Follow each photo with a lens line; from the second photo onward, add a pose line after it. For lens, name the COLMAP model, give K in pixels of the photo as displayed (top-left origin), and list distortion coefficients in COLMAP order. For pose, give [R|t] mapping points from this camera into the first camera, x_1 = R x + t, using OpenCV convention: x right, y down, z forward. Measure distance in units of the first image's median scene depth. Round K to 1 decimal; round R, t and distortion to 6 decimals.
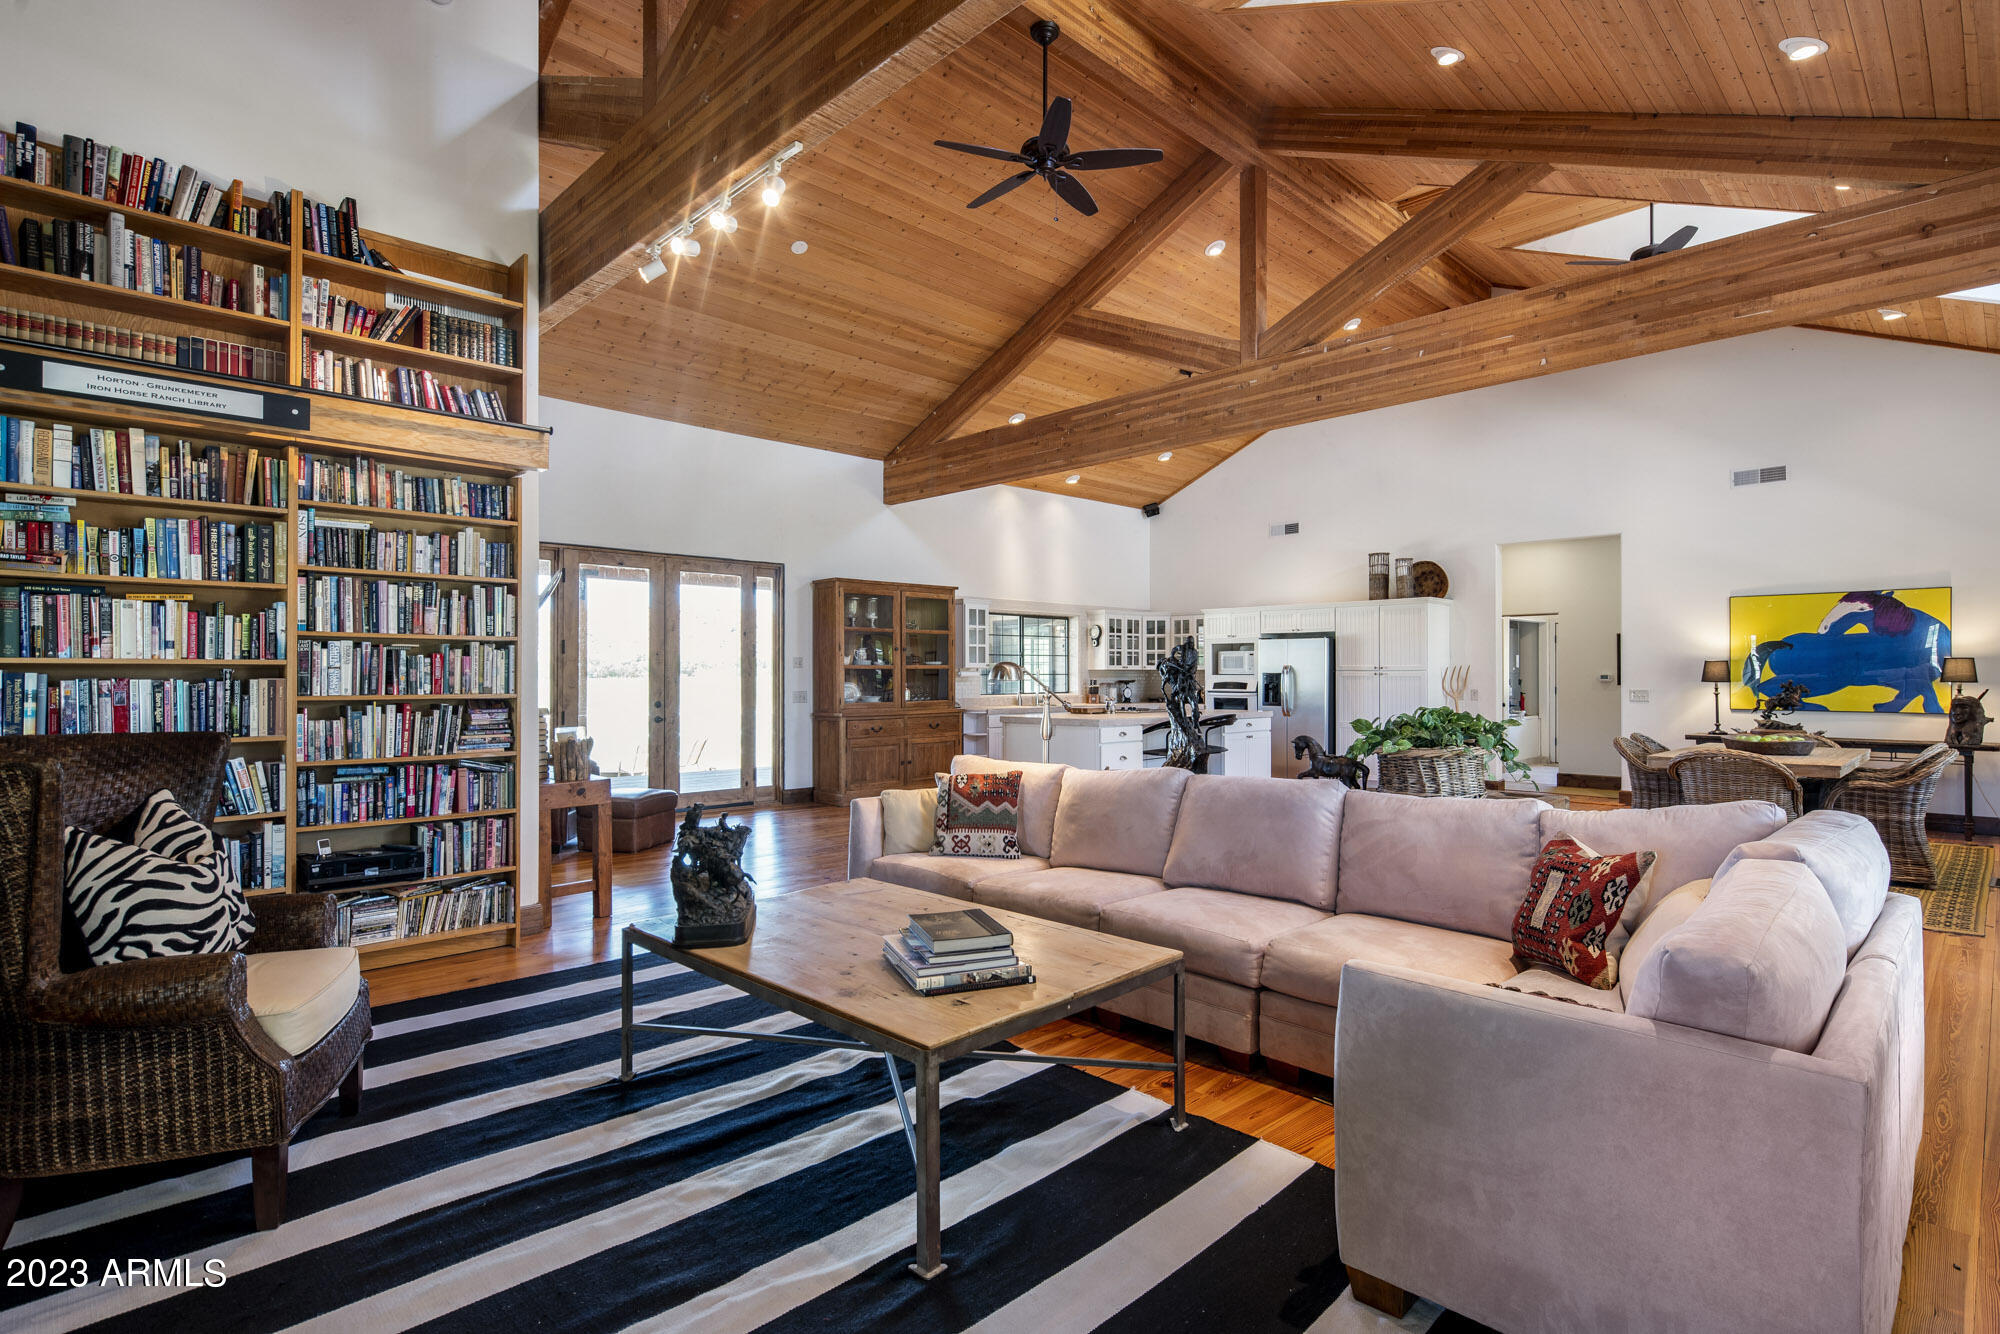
lens RADIAL K [[977.7, 0, 995.8], [0, 977.7, 665.2], [0, 0, 1]] dist [0.006561, -0.003946]
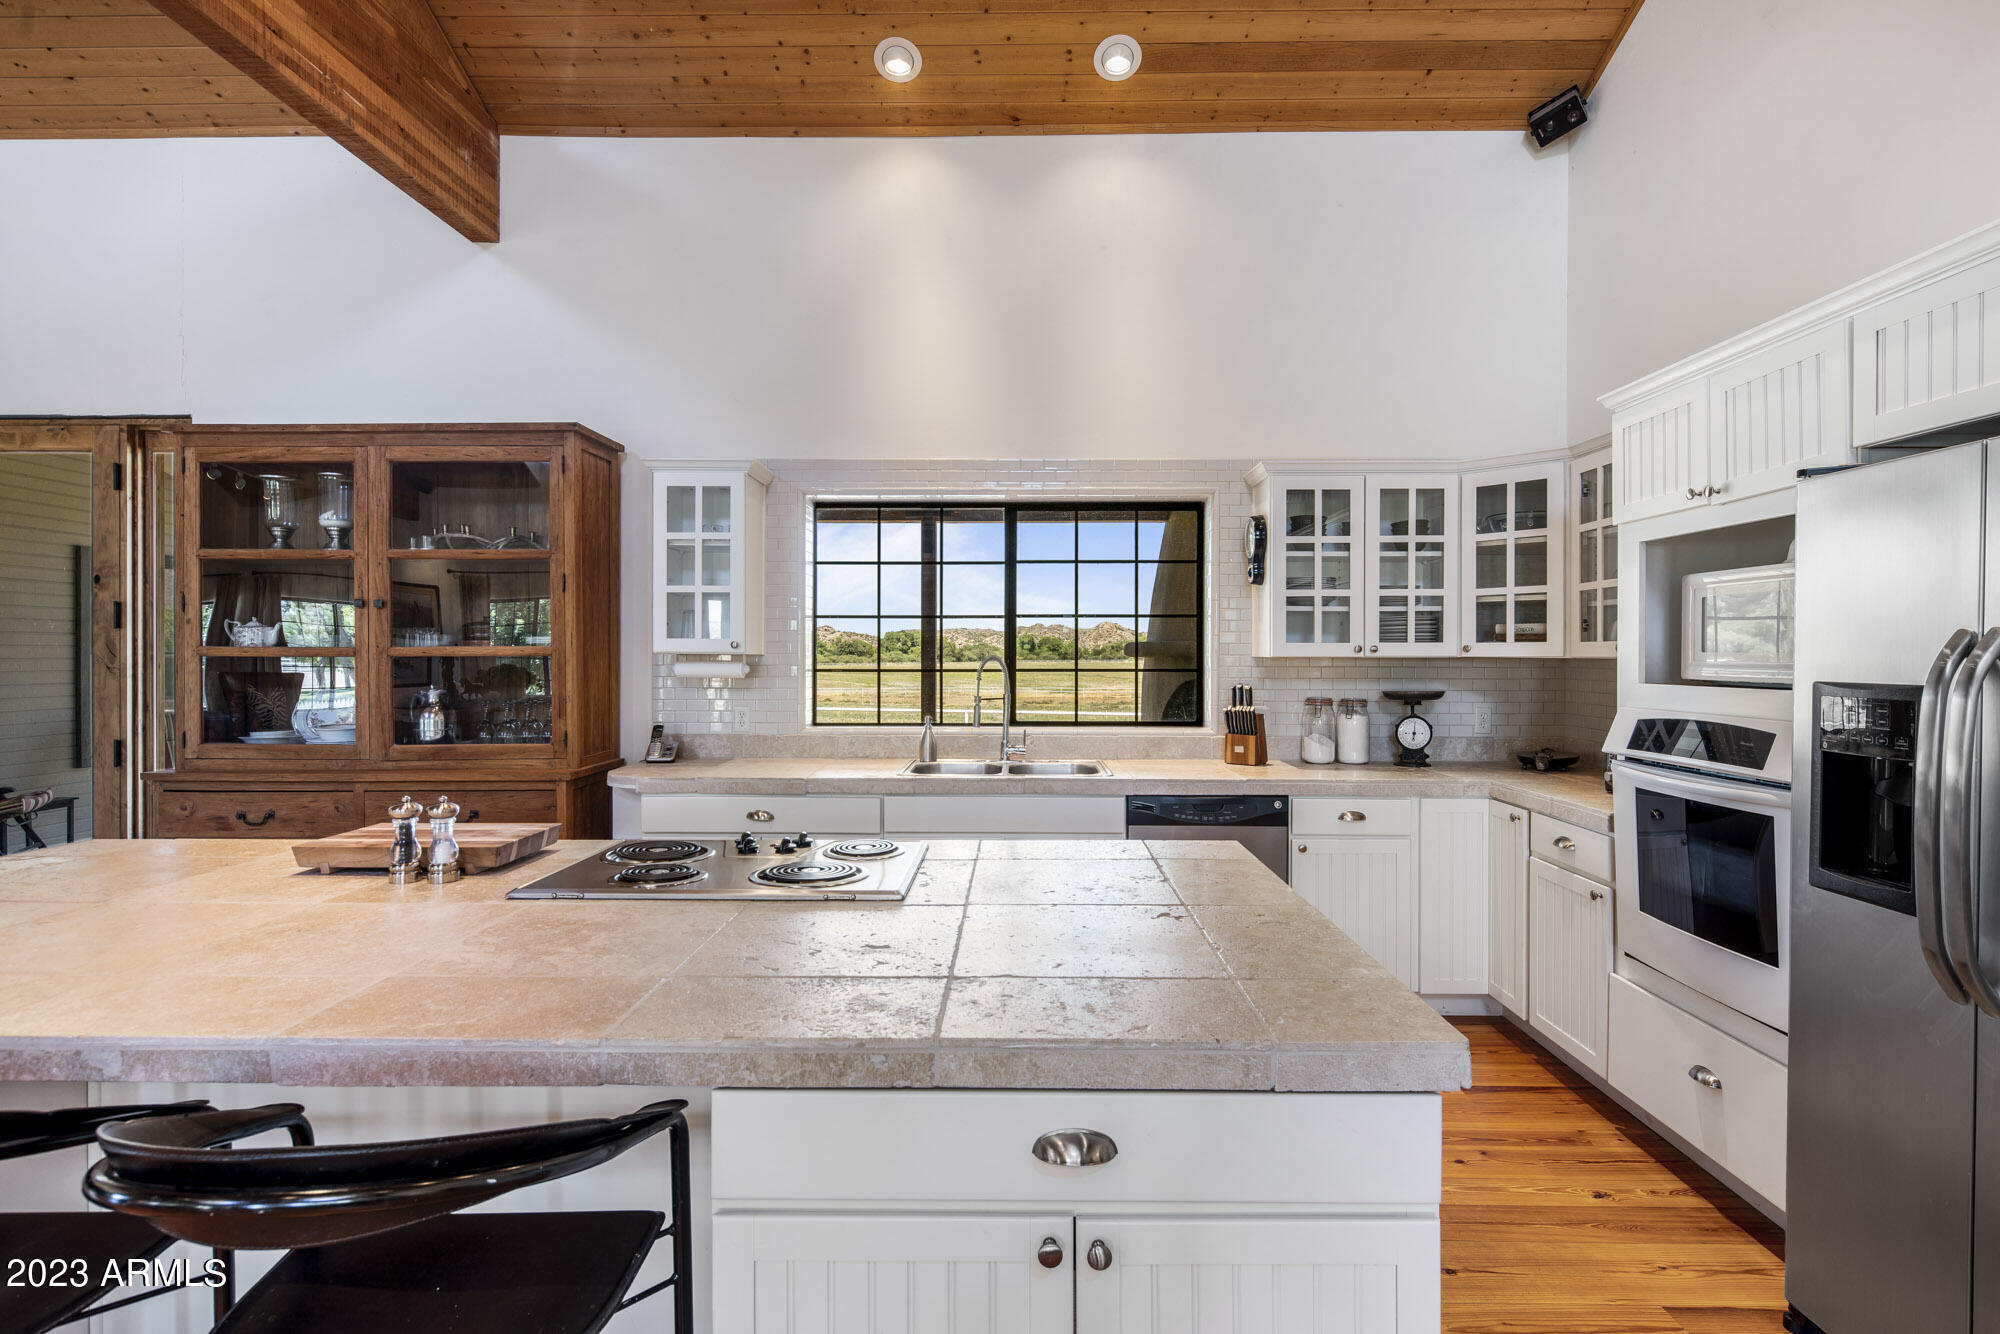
lens RADIAL K [[977.7, 0, 1009.5], [0, 977.7, 652.8], [0, 0, 1]] dist [0.006561, -0.003946]
pose [[0.719065, -0.001111, -0.694942, 0.259901], [0.004585, 0.999985, 0.003146, 0.001715], [0.694928, -0.005448, 0.719059, 0.708422]]
